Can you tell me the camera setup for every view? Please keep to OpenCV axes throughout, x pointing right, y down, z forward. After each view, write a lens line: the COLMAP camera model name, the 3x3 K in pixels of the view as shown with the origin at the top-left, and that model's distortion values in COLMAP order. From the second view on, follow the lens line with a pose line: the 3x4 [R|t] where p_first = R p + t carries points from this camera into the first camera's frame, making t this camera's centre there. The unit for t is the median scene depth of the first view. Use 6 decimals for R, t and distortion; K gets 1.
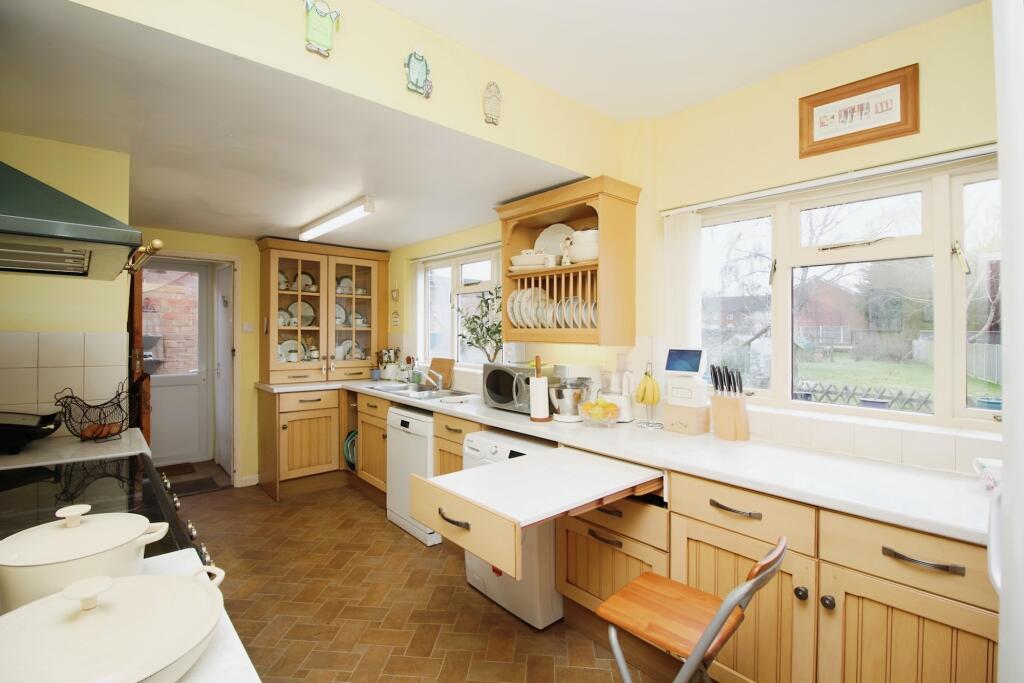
lens RADIAL K [[481.4, 0, 514.1], [0, 481.4, 337.8], [0, 0, 1]] dist [-0.000817, -0.000198]
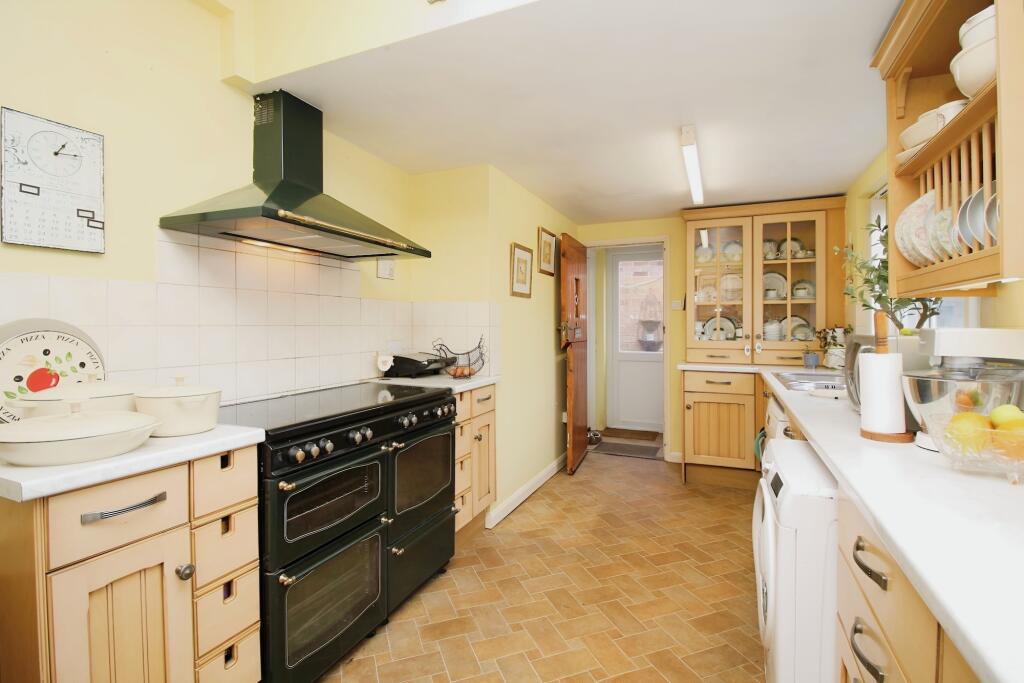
lens RADIAL K [[481.4, 0, 513.9], [0, 481.4, 337.8], [0, 0, 1]] dist [-0.000817, -0.000198]
pose [[0.421868, 0.011716, -0.906582, 0.253086], [-0.006686, 0.999930, 0.009811, 0.045996], [0.906633, 0.001923, 0.421917, 0.311897]]
